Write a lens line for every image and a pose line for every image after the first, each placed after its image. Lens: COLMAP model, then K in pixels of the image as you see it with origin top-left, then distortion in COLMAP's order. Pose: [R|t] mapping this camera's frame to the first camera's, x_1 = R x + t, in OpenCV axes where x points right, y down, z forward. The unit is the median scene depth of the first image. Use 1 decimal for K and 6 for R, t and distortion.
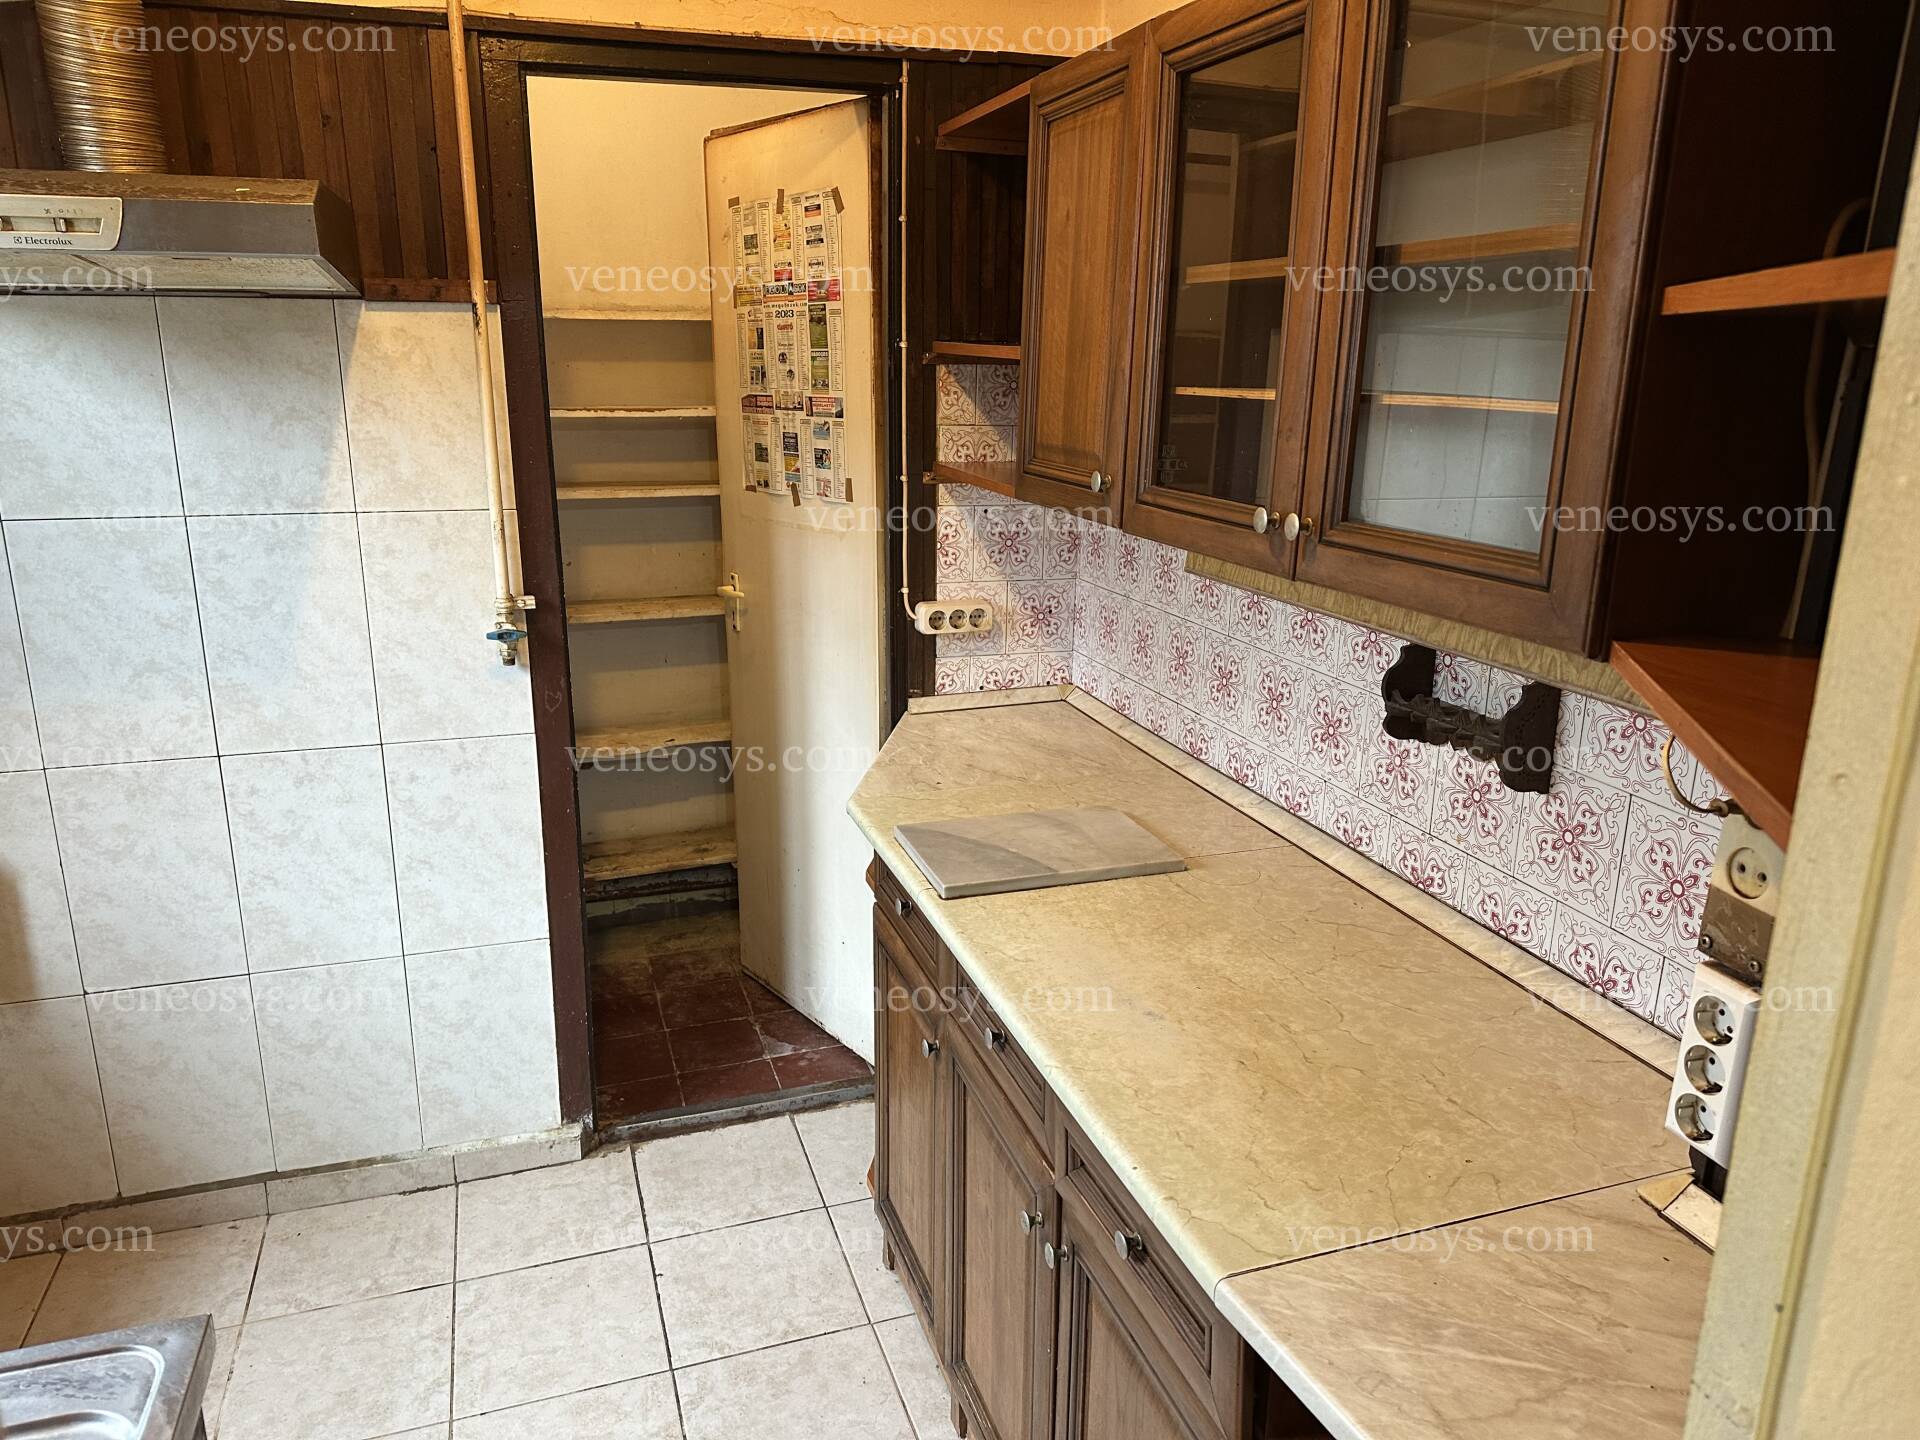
lens RADIAL K [[1340.5, 0, 978.2], [0, 1340.5, 712.4], [0, 0, 1]] dist [0.093562, -0.126652]
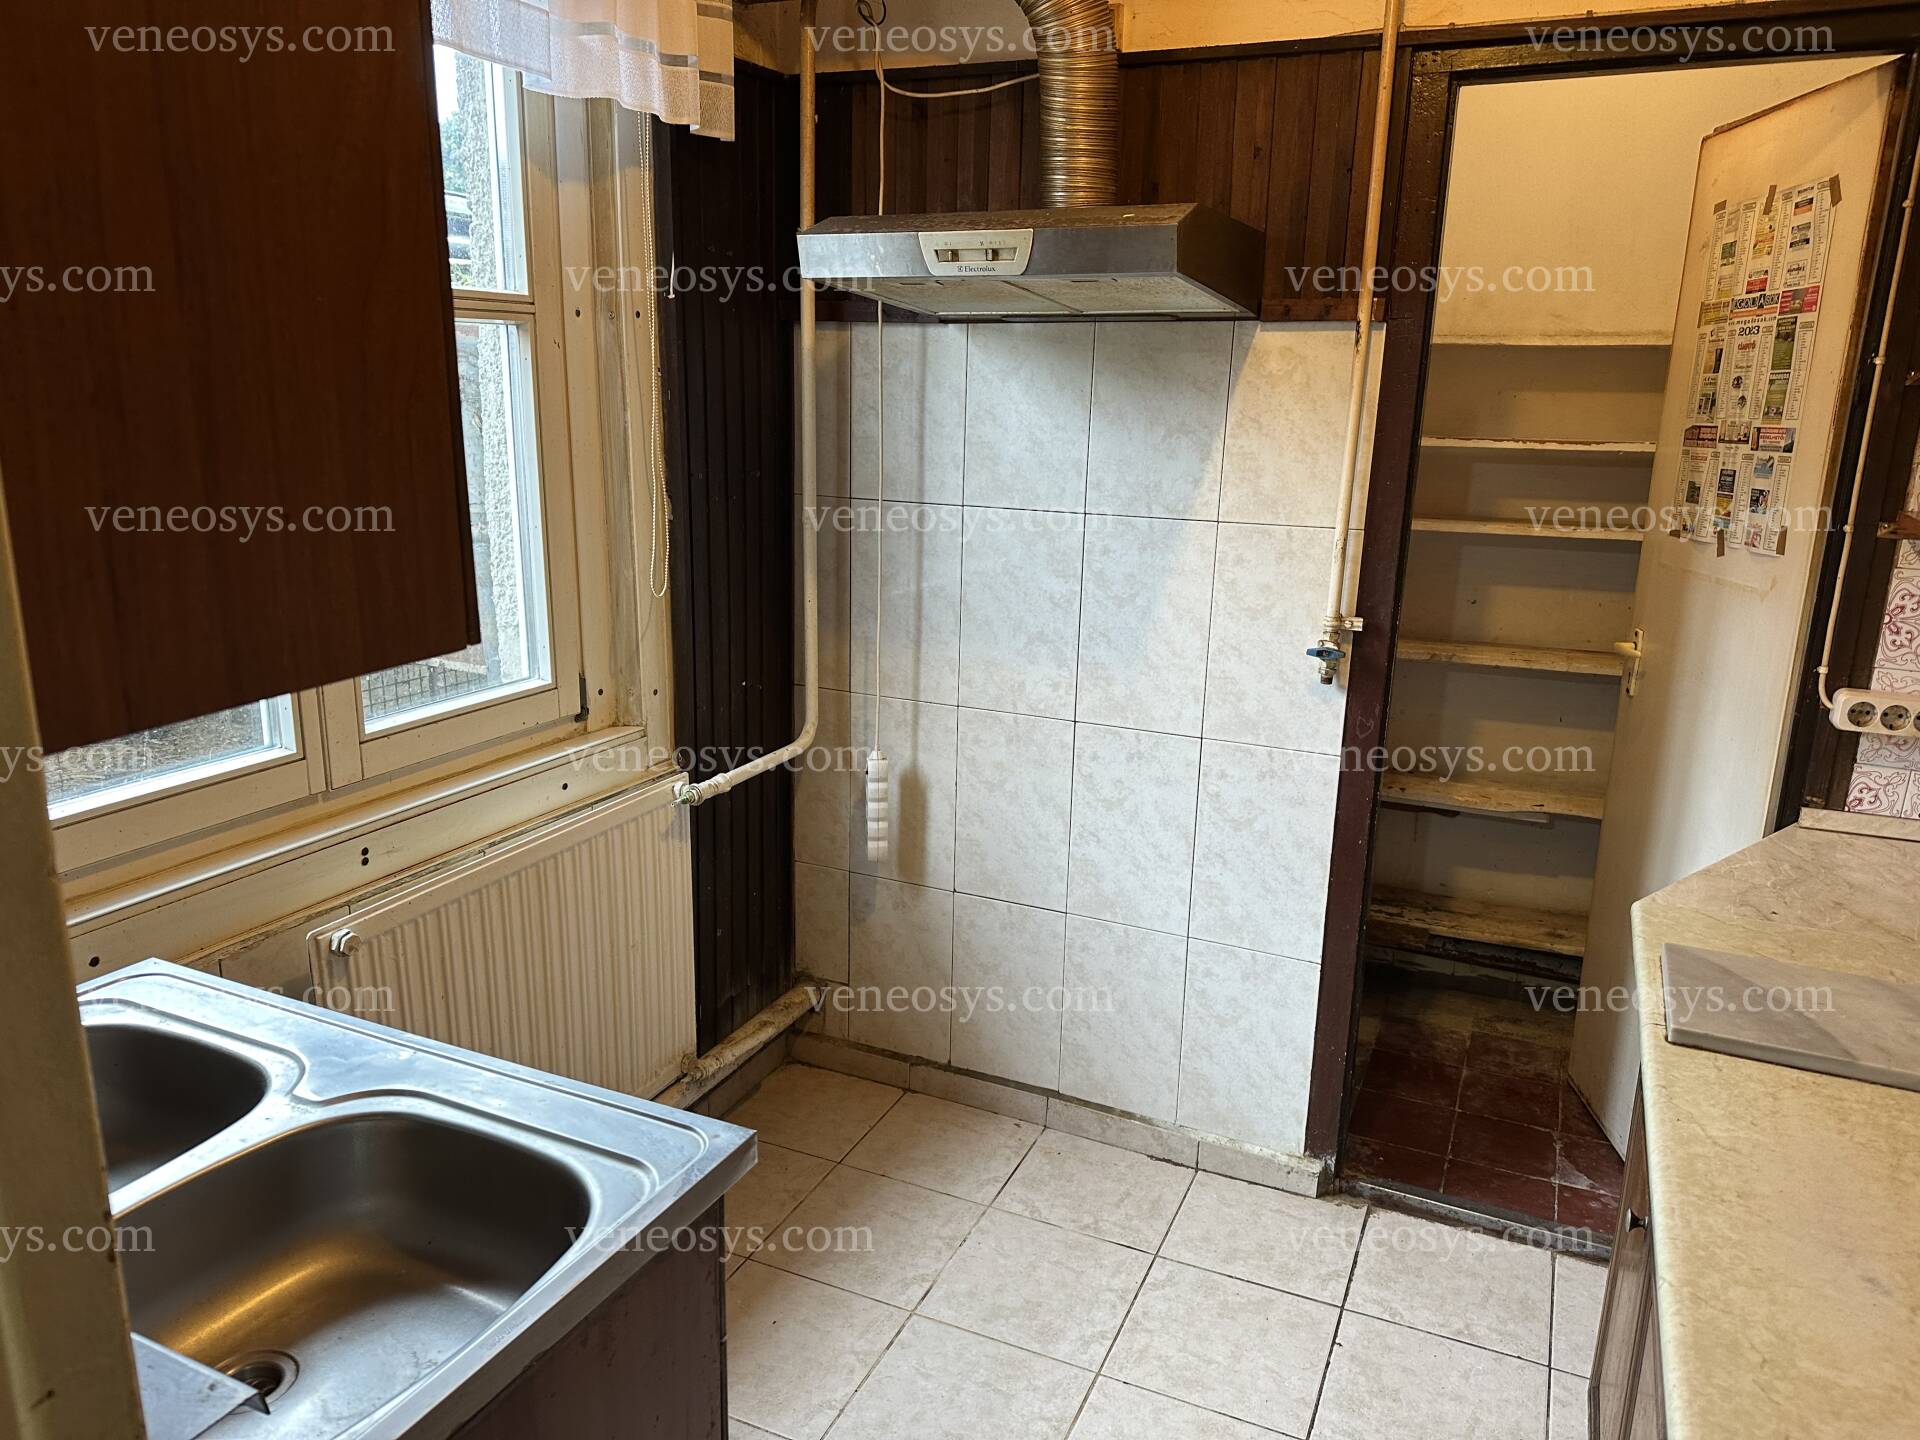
lens RADIAL K [[1322.6, 0, 960.0], [0, 1322.6, 720.0], [0, 0, 1]] dist [0.095403, -0.140998]
pose [[0.723030, 0.172056, -0.669048, 0.119260], [-0.193206, 0.980203, 0.043280, 0.001081], [0.663249, 0.097971, 0.741958, 0.094065]]
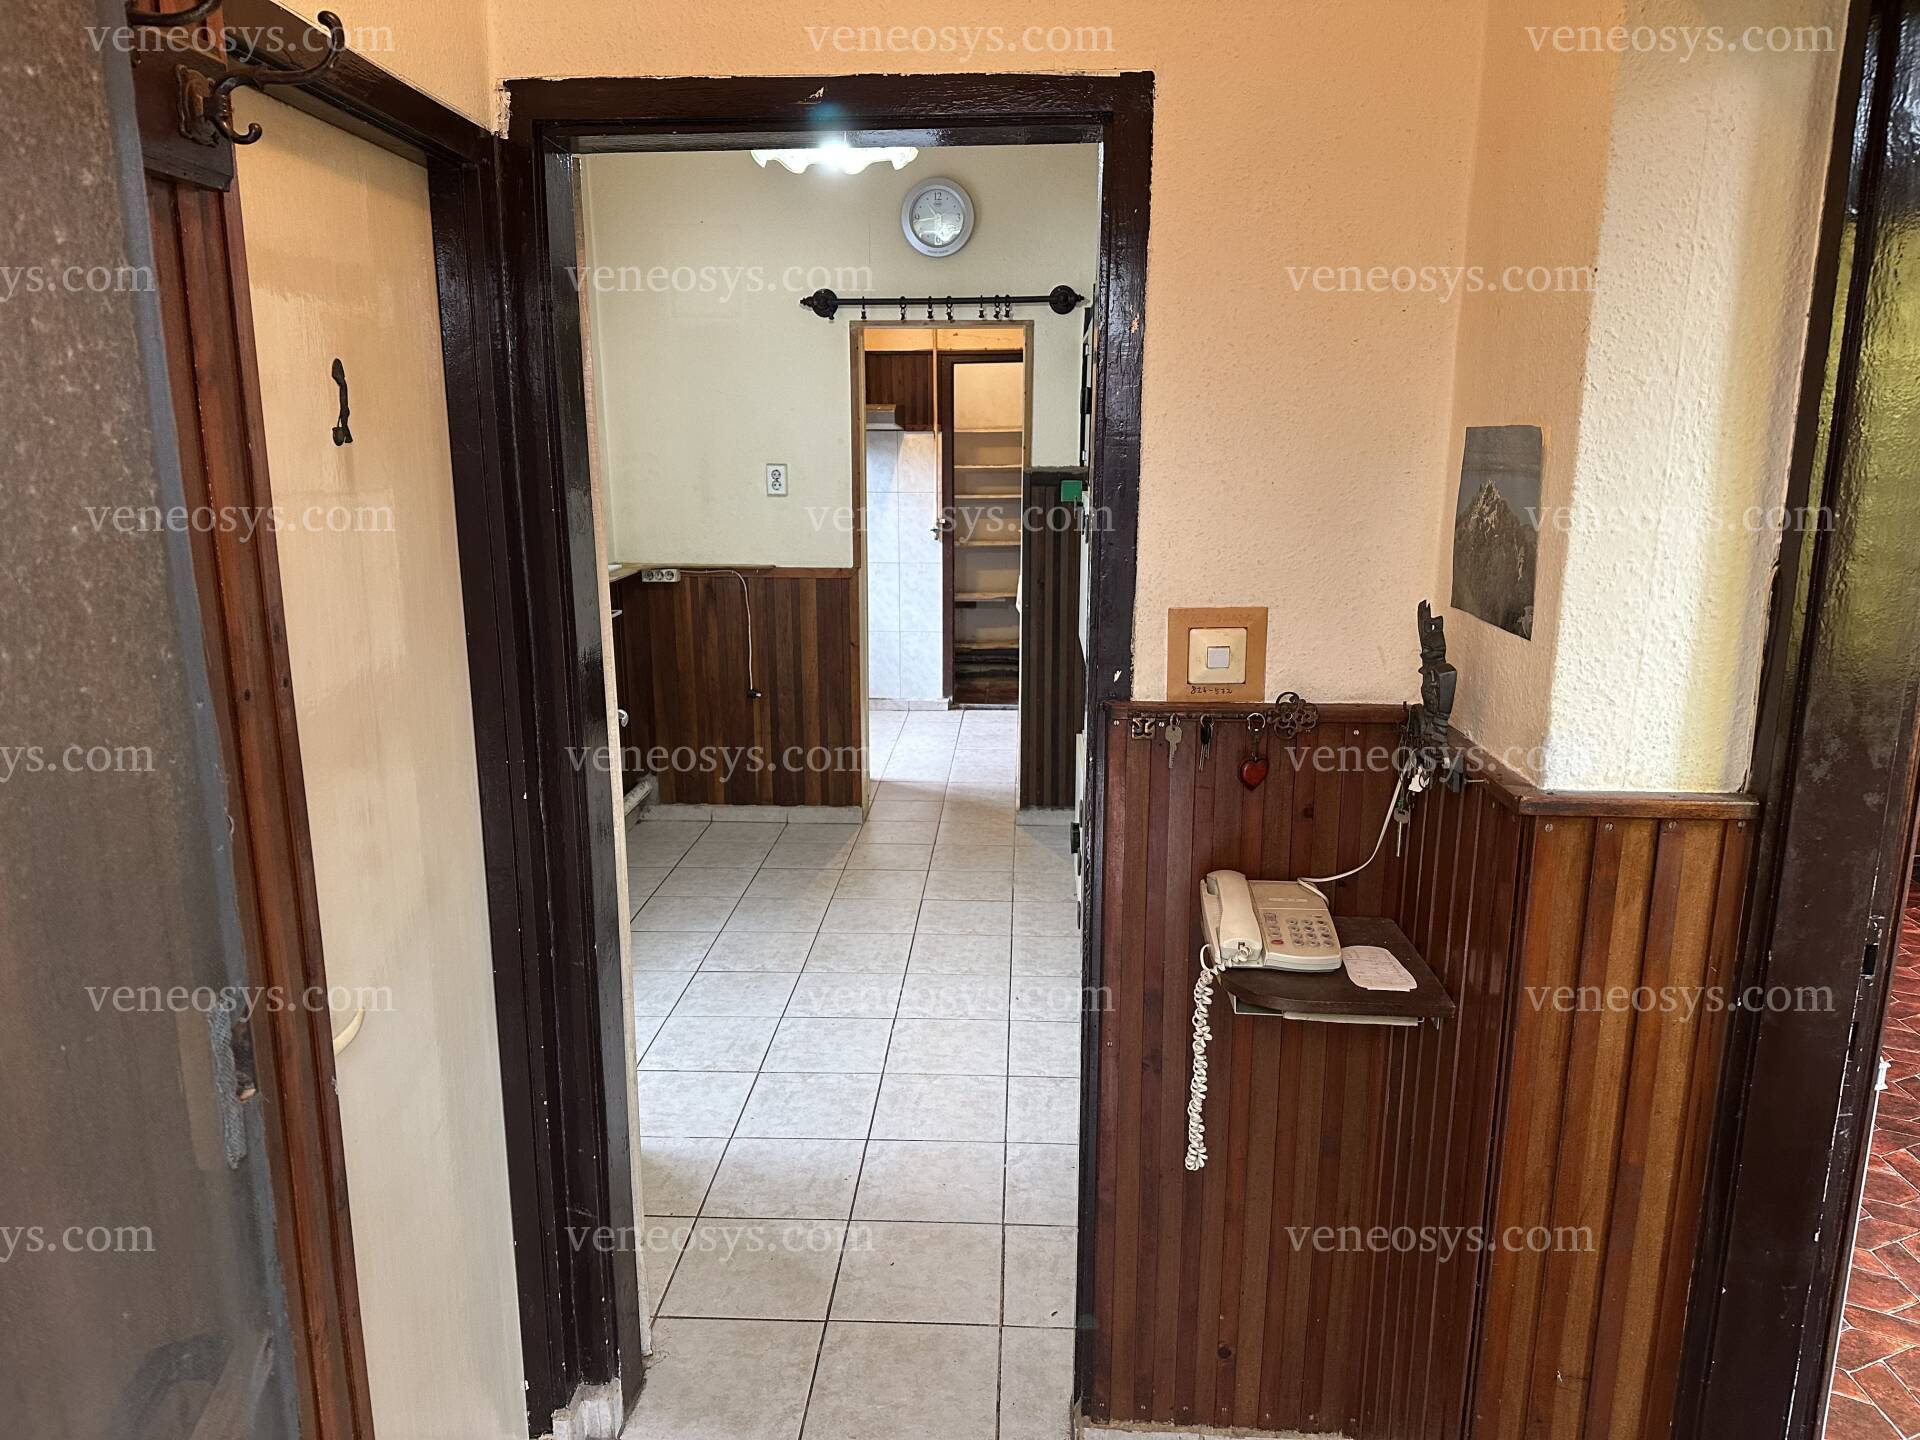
lens RADIAL K [[1366.0, 0, 953.2], [0, 1366.0, 749.2], [0, 0, 1]] dist [0.096602, -0.140784]
pose [[0.926126, 0.073218, -0.370040, 0.944111], [-0.085122, 0.996243, -0.015919, 0.512341], [0.367485, 0.046242, 0.928879, -2.015301]]
